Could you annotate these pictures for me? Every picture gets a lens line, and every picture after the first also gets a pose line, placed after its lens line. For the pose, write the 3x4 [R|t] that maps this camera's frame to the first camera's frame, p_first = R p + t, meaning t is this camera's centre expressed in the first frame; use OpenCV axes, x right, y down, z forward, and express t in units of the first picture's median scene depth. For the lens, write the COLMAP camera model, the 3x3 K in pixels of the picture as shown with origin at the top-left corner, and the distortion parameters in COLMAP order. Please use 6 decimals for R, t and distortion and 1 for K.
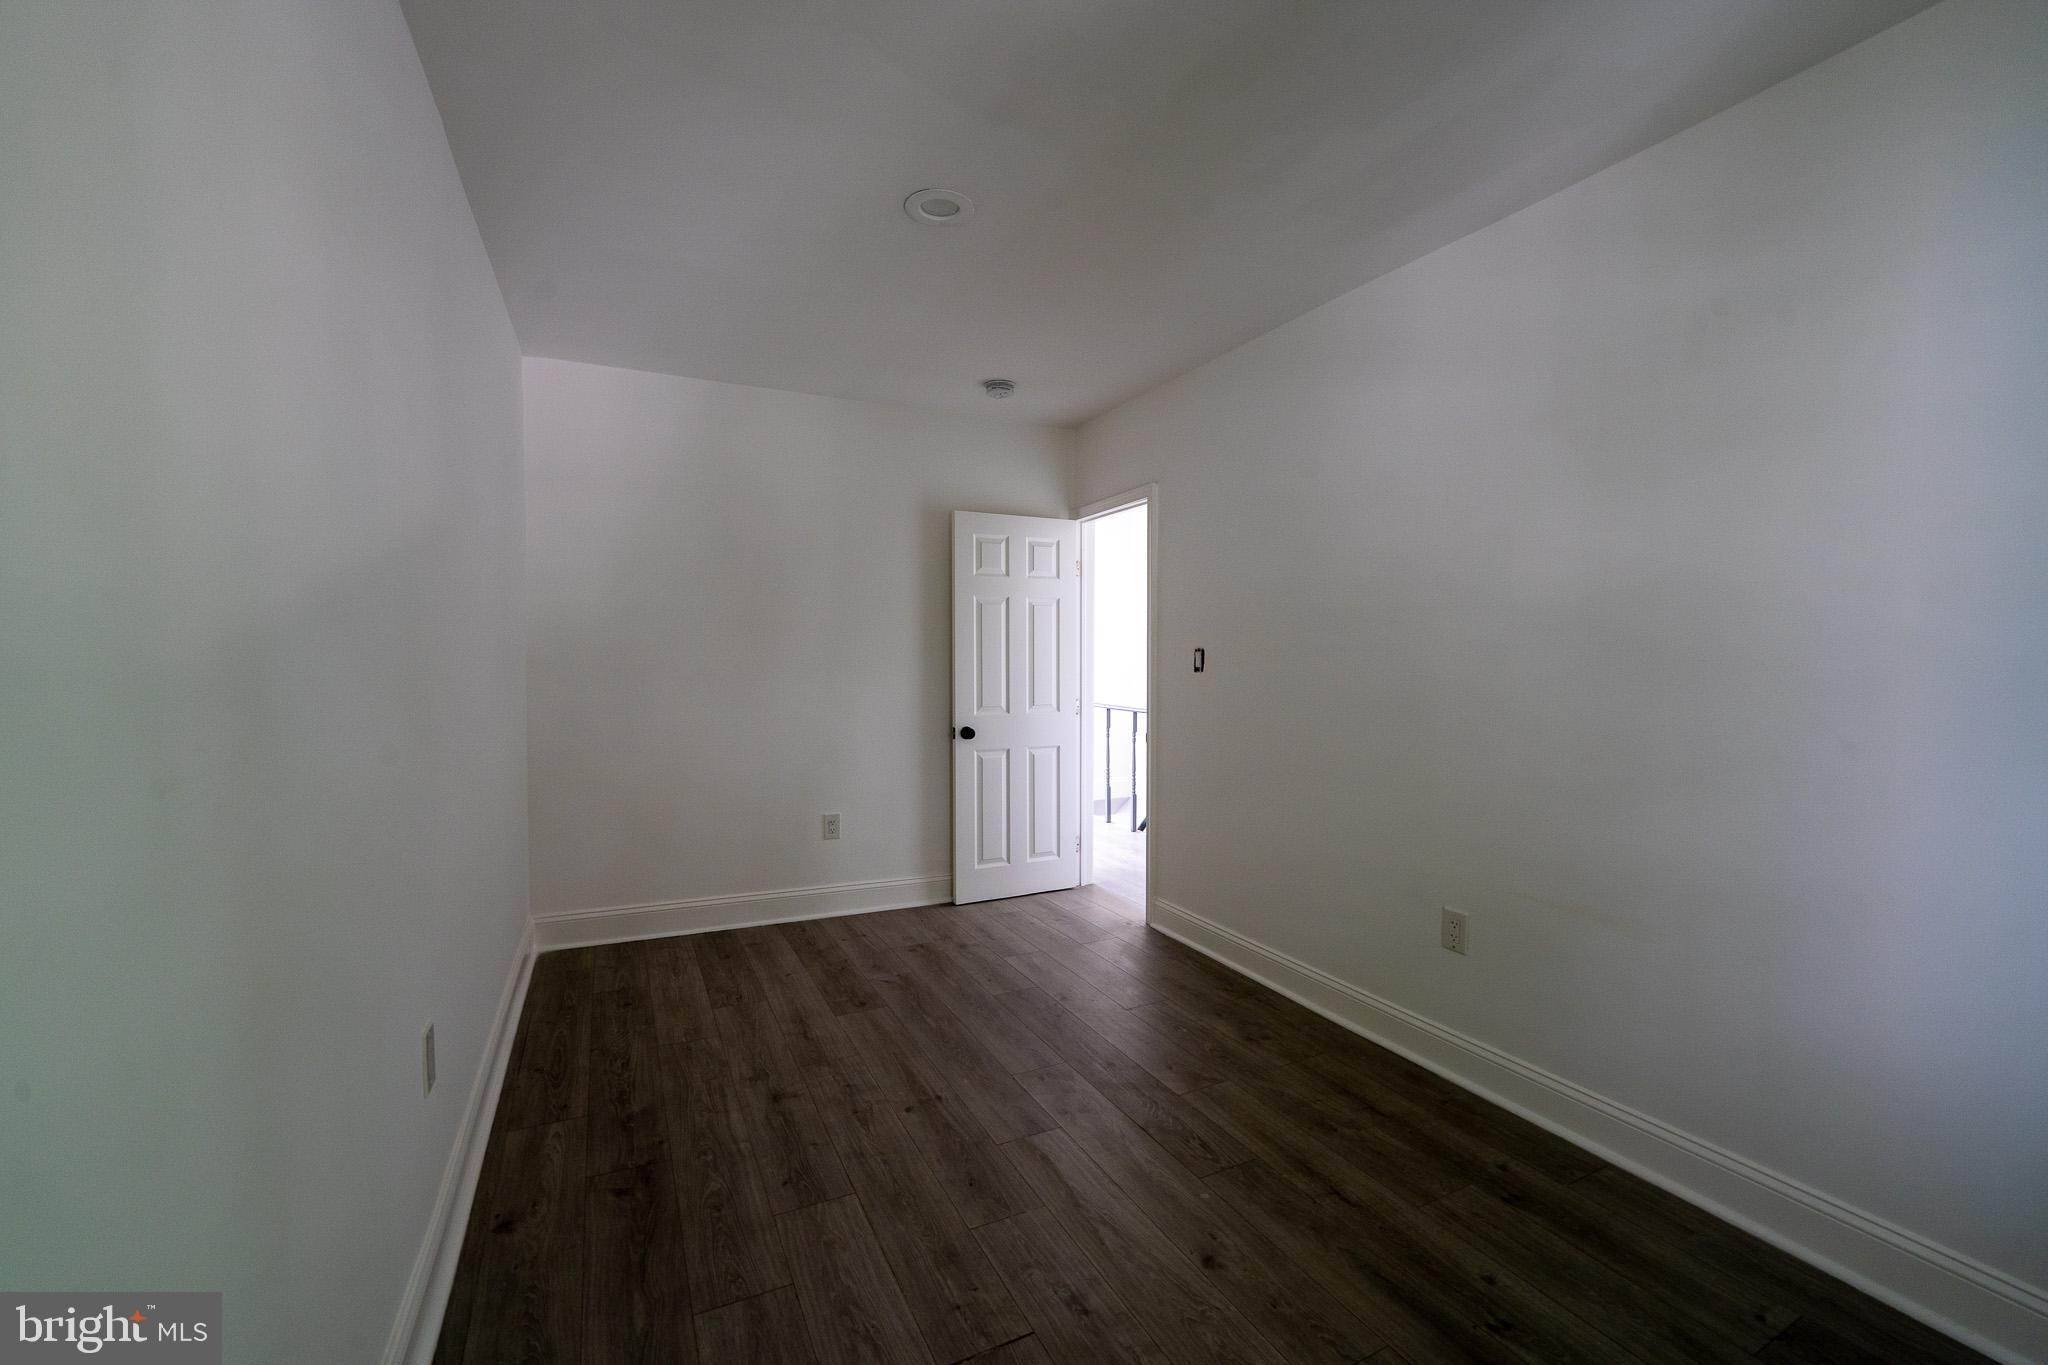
lens RADIAL K [[837.4, 0, 1022.3], [0, 837.4, 680.0], [0, 0, 1]] dist [0.001583, -0.006019]
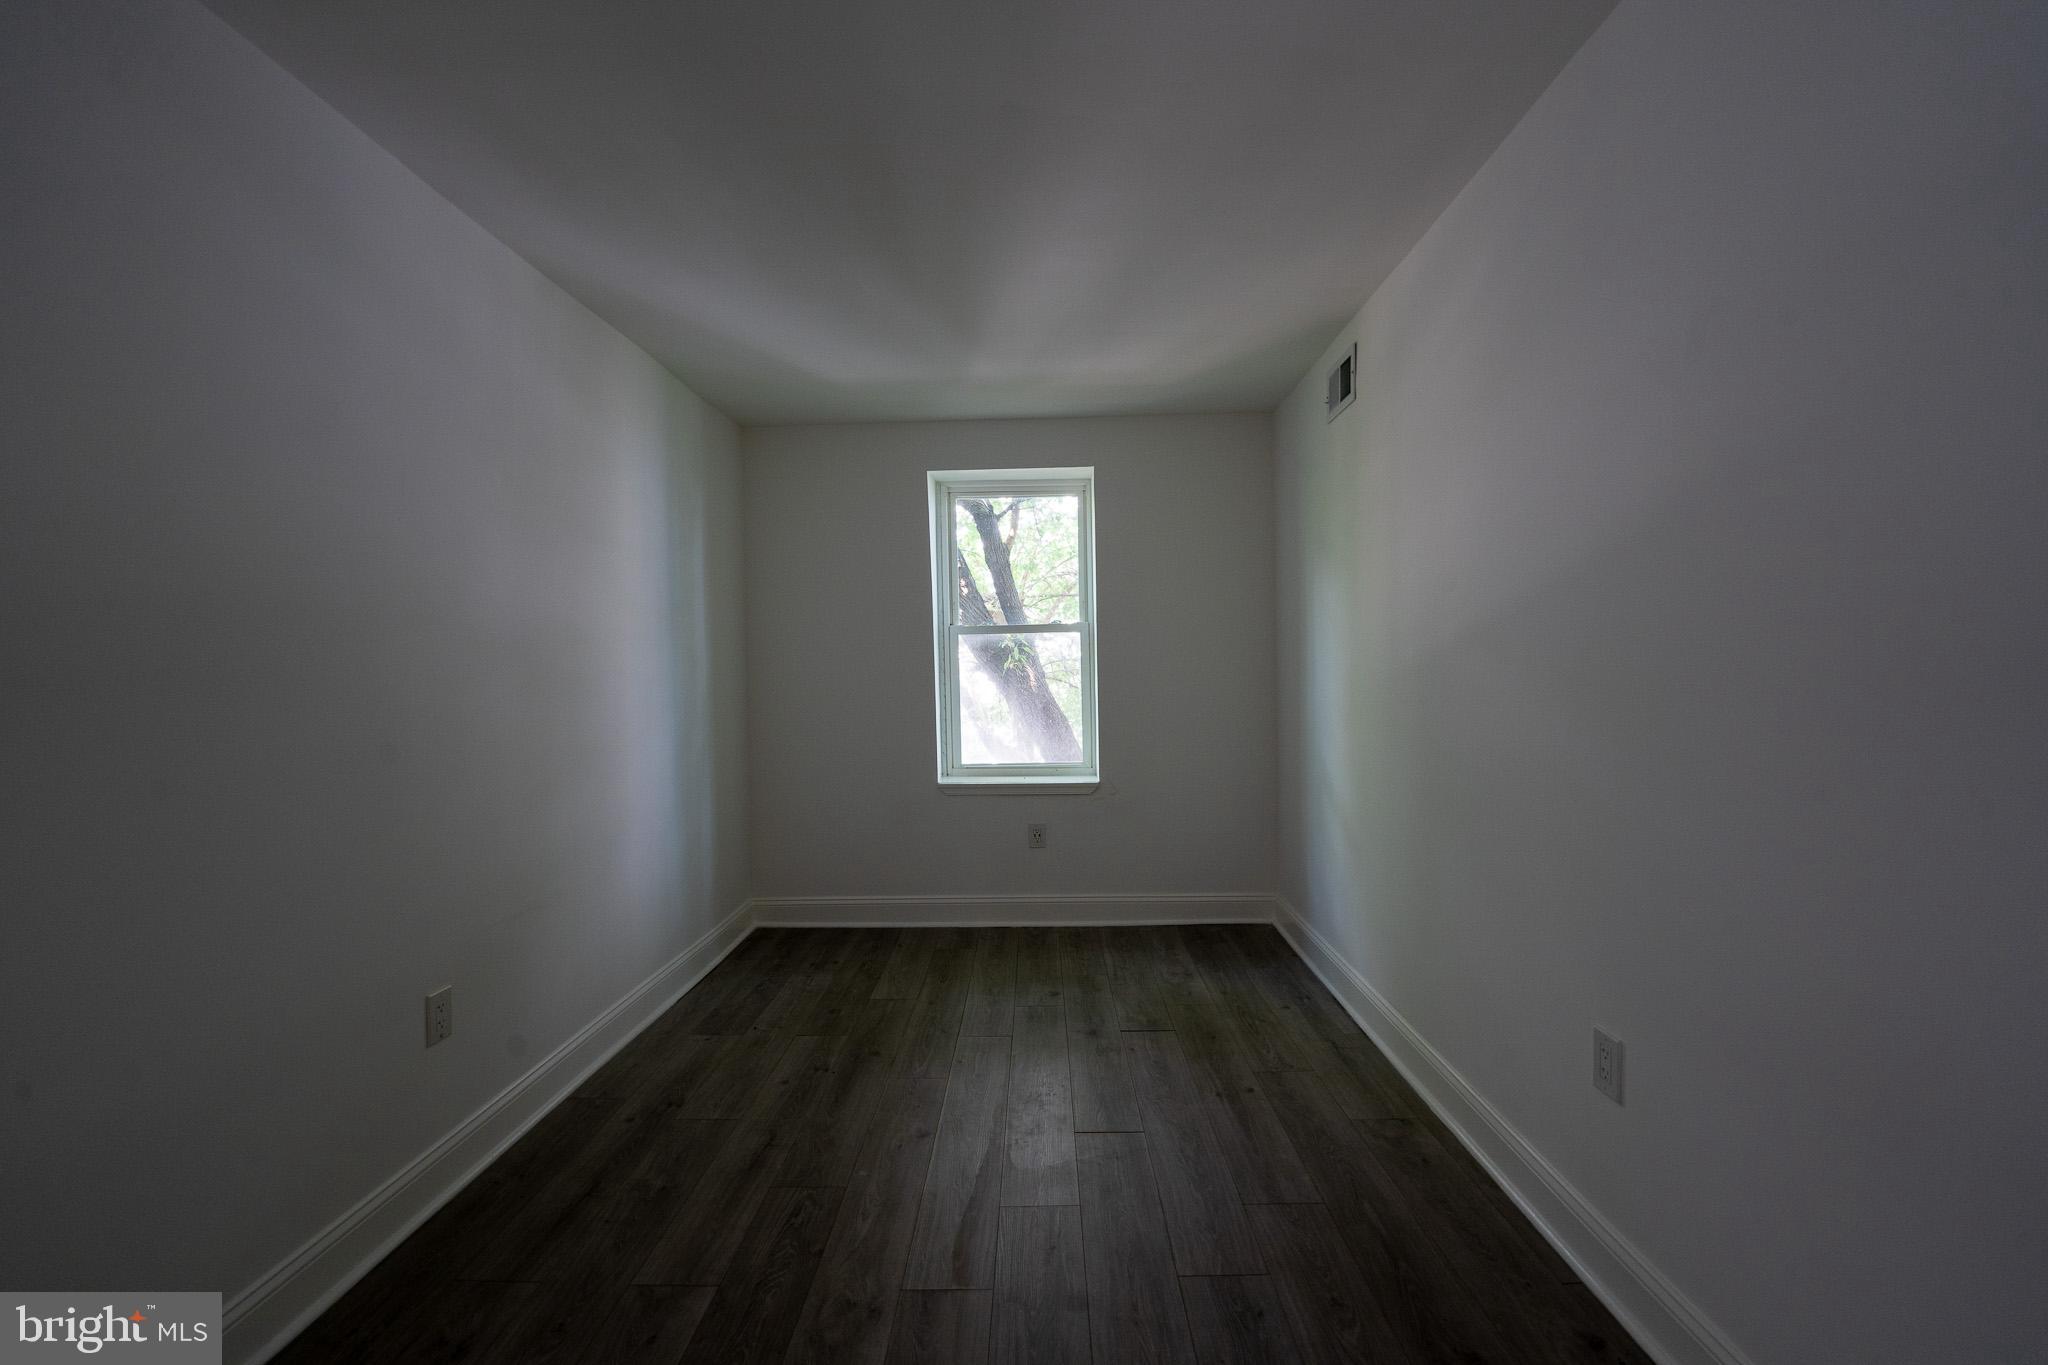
lens RADIAL K [[837.4, 0, 1022.3], [0, 837.4, 680.0], [0, 0, 1]] dist [0.001583, -0.006019]
pose [[-0.885240, 0.009908, 0.465029, -0.472440], [0.030536, 0.998854, 0.036847, -0.052005], [-0.464131, 0.046819, -0.884528, 1.836410]]
